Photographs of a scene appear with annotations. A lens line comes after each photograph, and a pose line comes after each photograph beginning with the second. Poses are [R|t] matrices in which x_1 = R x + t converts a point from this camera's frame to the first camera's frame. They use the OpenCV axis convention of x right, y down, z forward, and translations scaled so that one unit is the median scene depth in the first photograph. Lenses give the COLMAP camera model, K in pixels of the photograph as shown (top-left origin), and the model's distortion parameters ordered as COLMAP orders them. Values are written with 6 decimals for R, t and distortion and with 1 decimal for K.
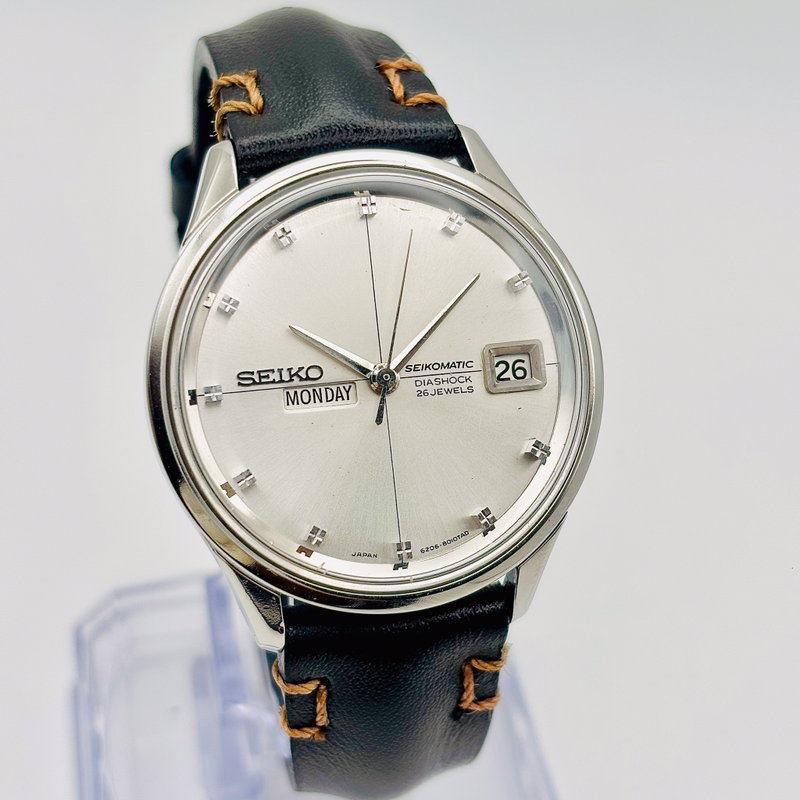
lens RADIAL K [[1622.6, 0, 385.8], [0, 1622.6, 413.8], [0, 0, 1]] dist [0.280573, 0.000000]
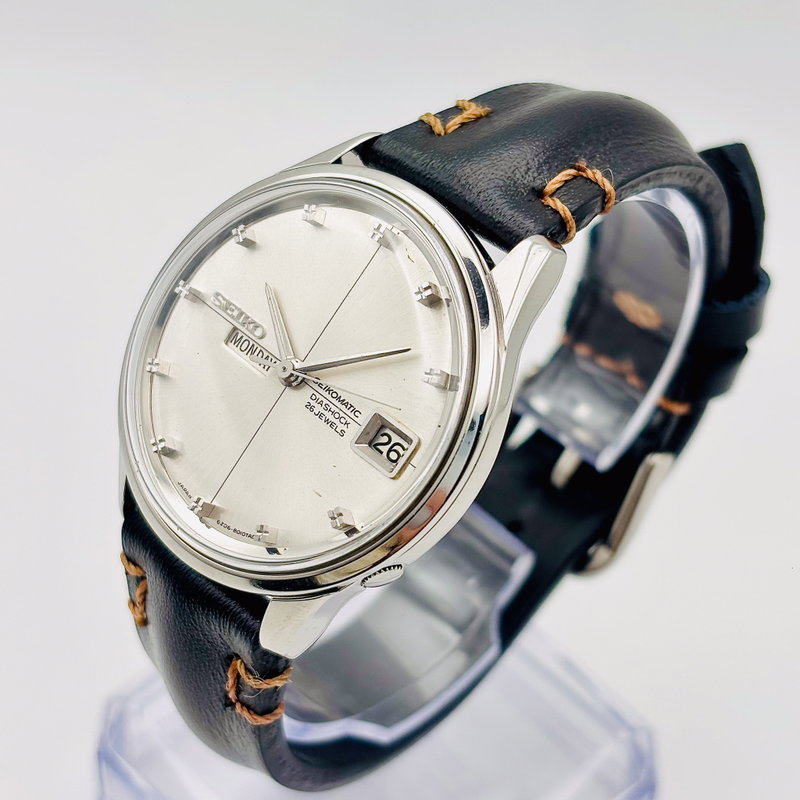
lens RADIAL K [[1622.6, 0, 402.5], [0, 1622.6, 408.5], [0, 0, 1]] dist [0.280573, 0.000000]
pose [[0.535577, 0.559747, -0.632330, 0.698098], [-0.591217, 0.783193, 0.192539, -0.242179], [0.603010, 0.270725, 0.750392, 0.251425]]
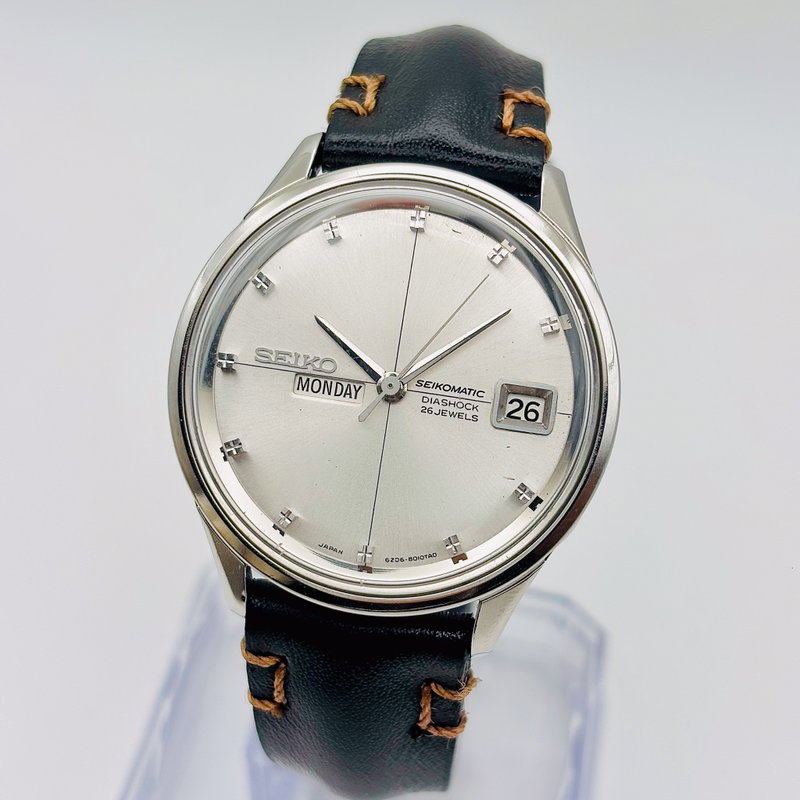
lens RADIAL K [[1622.6, 0, 390.6], [0, 1622.6, 404.5], [0, 0, 1]] dist [0.280573, 0.000000]
pose [[0.933694, 0.237951, -0.267574, 0.267429], [-0.243093, 0.969898, 0.014252, -0.024613], [0.262910, 0.051738, 0.963432, 0.013848]]
